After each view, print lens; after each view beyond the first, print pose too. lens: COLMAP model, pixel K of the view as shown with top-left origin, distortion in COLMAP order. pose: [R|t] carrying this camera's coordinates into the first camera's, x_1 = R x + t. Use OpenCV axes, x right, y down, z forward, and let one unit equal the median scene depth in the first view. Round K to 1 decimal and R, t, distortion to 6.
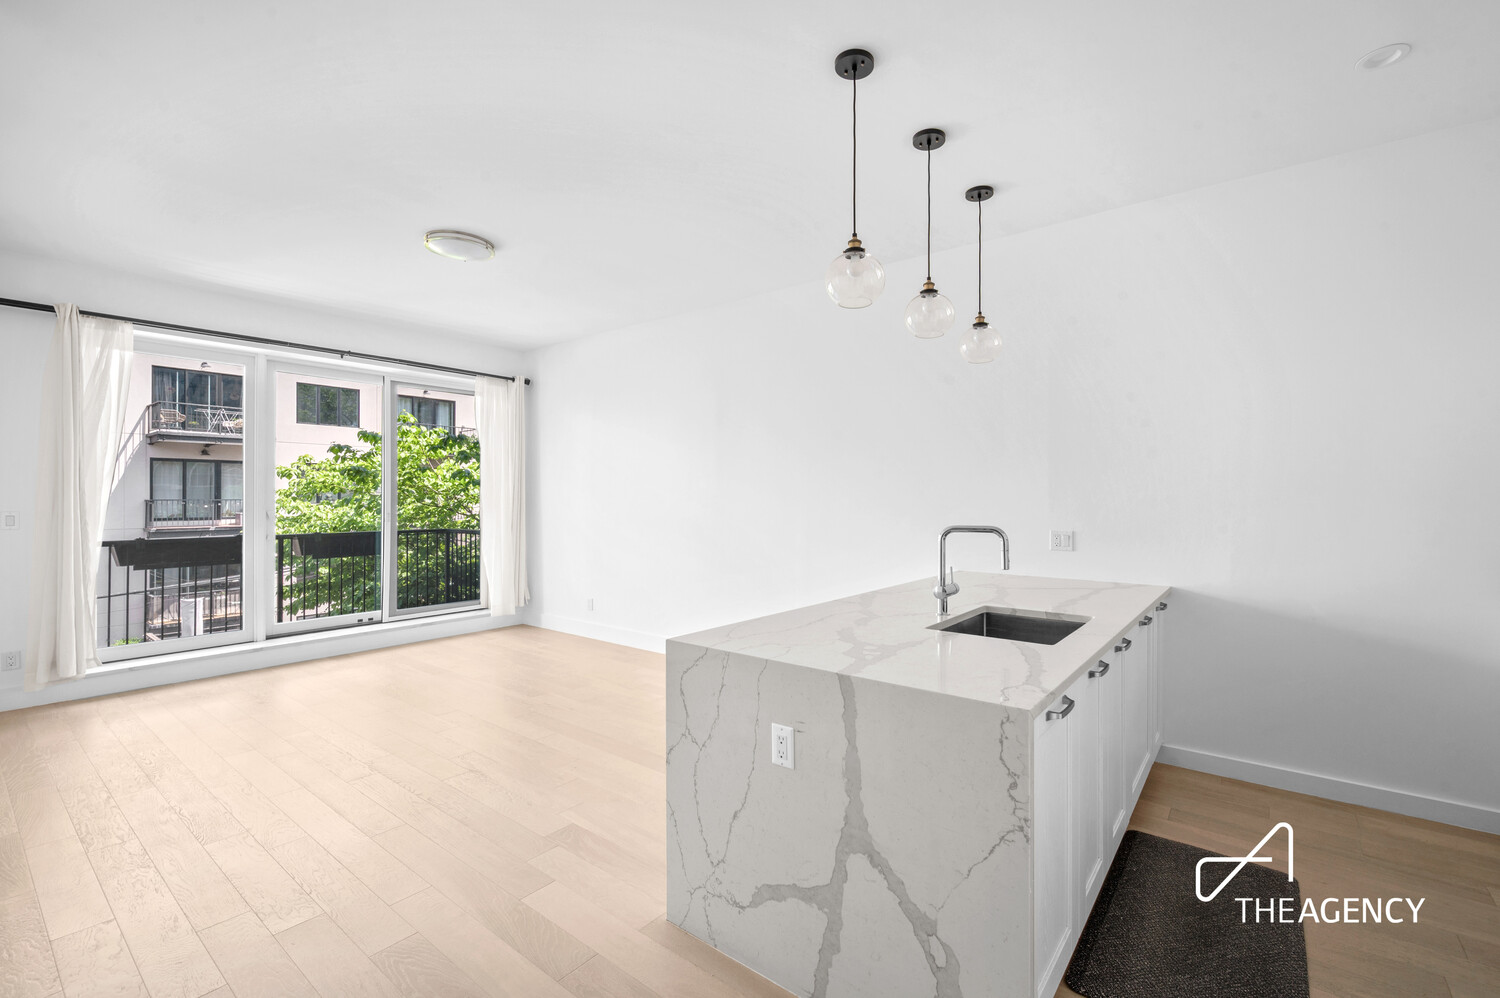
lens RADIAL K [[625.0, 0, 826.7], [0, 625.0, 492.7], [0, 0, 1]] dist [0.001146, -0.000085]
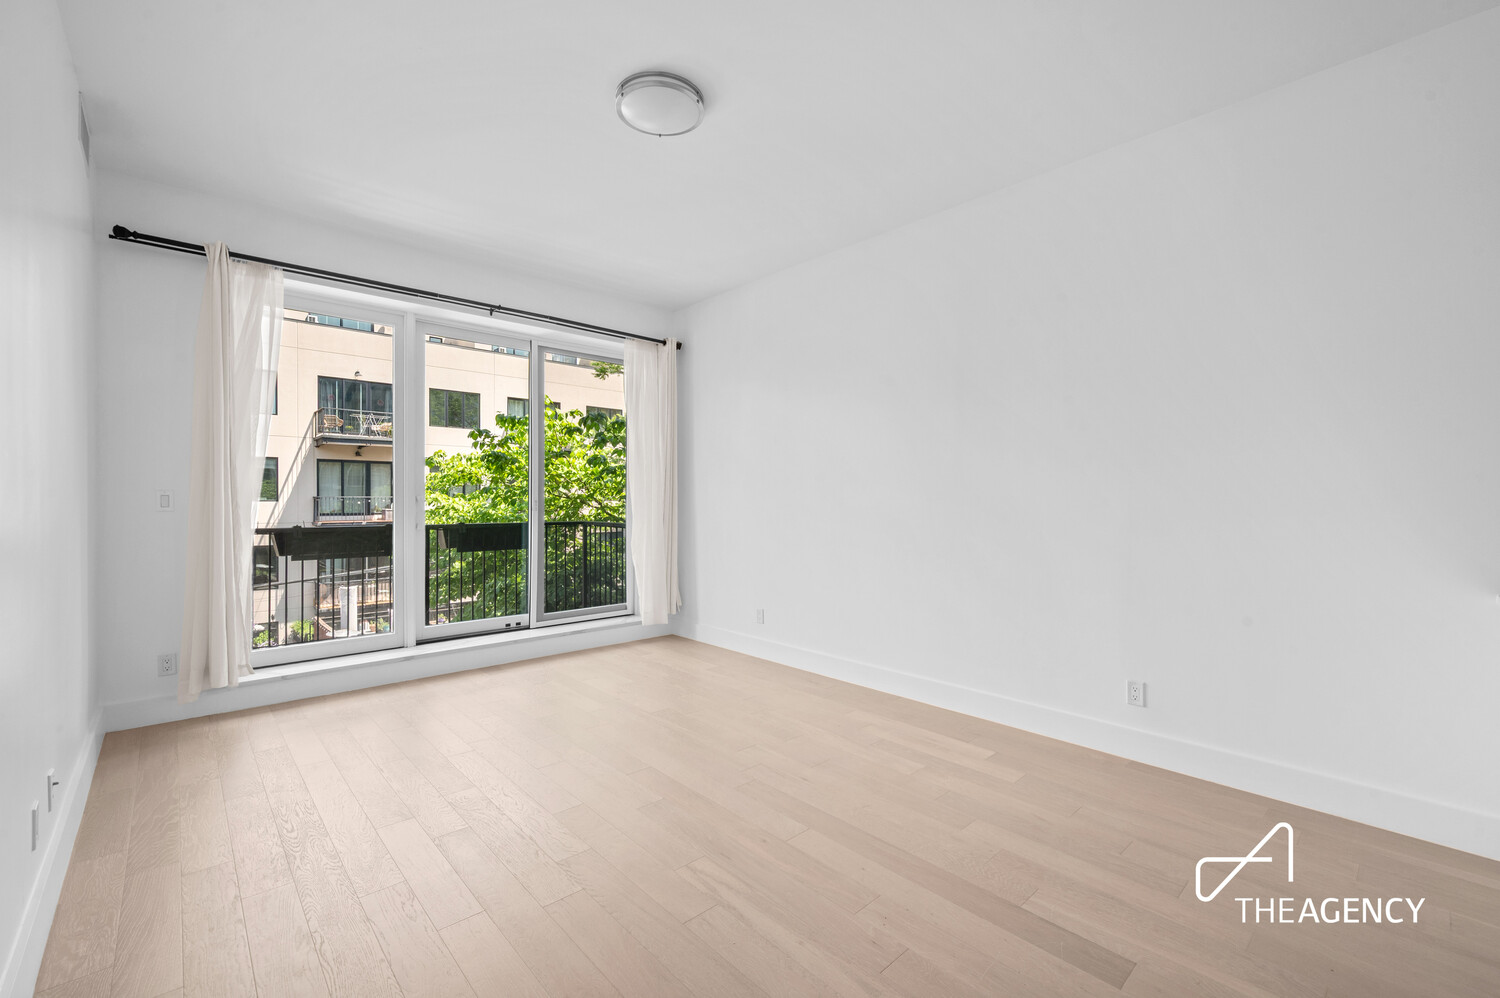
lens RADIAL K [[621.3, 0, 750.0], [0, 621.3, 499.0], [0, 0, 1]] dist [-0.000697, -0.000021]
pose [[0.975793, 0.000068, -0.218698, -0.206644], [0.001174, 0.999984, 0.005551, 0.023483], [0.218695, -0.005673, 0.975777, 0.211957]]
